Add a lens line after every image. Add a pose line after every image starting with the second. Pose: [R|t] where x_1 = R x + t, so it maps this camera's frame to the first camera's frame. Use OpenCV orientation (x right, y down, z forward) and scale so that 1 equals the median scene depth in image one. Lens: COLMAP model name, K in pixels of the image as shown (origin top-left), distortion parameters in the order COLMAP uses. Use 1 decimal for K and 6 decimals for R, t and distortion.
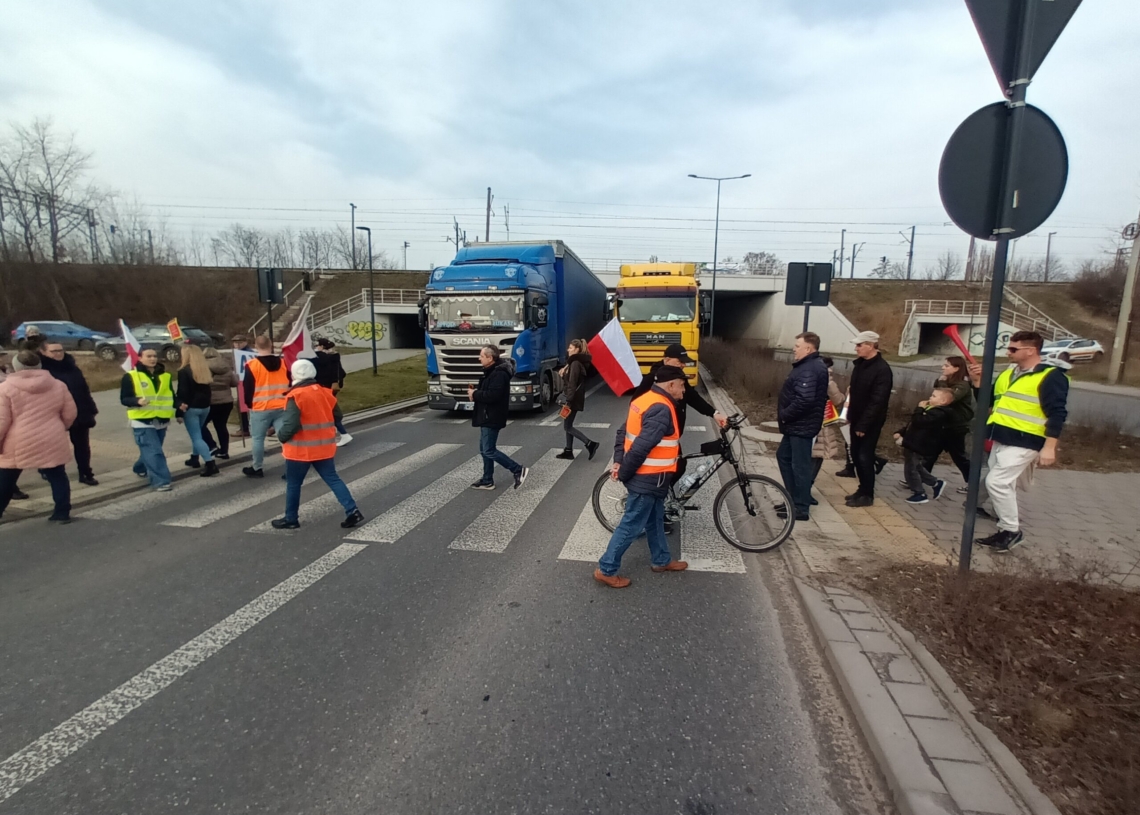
lens RADIAL K [[555.2, 0, 570.7], [0, 555.2, 430.6], [0, 0, 1]] dist [0.003382, 0.000315]
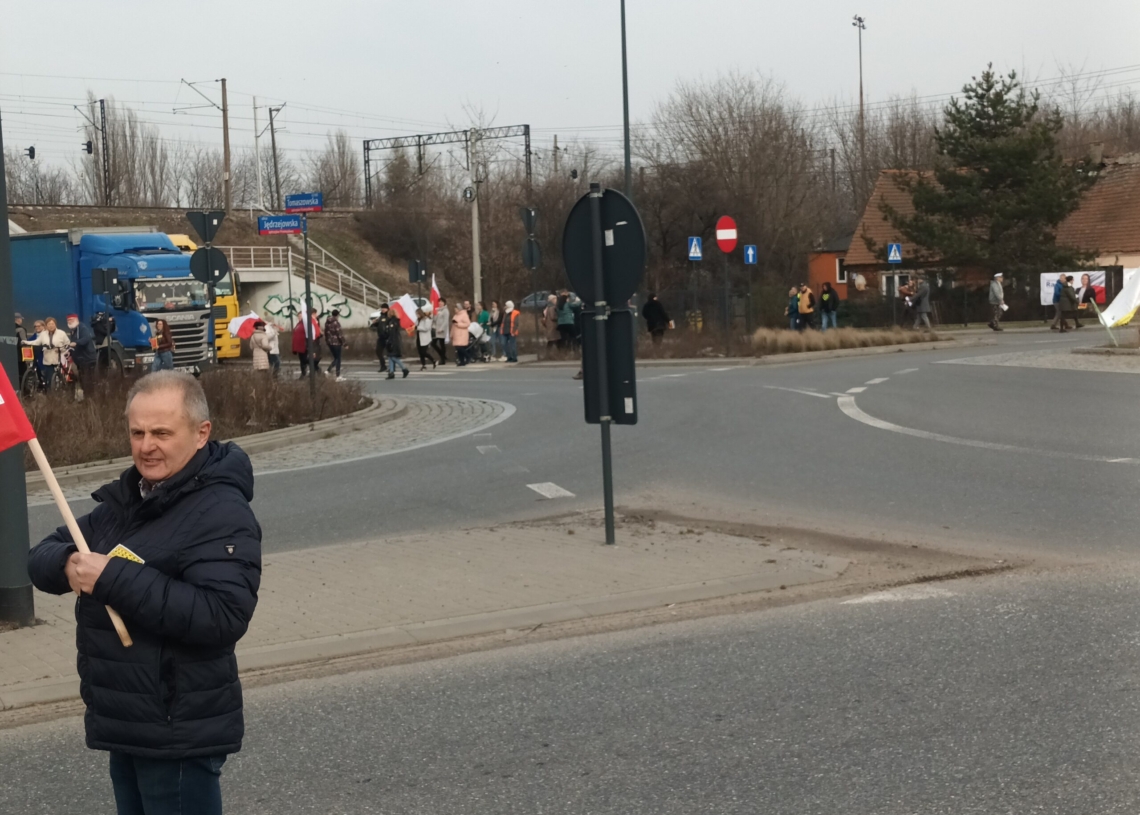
lens RADIAL K [[1592.1, 0, 570.0], [0, 1592.1, 407.5], [0, 0, 1]] dist [0.023212, 0.022211]
pose [[0.616423, -0.095594, 0.781591, -1.752096], [0.183462, 0.982721, -0.024499, 0.201478], [-0.765745, 0.158494, 0.623310, -1.321243]]
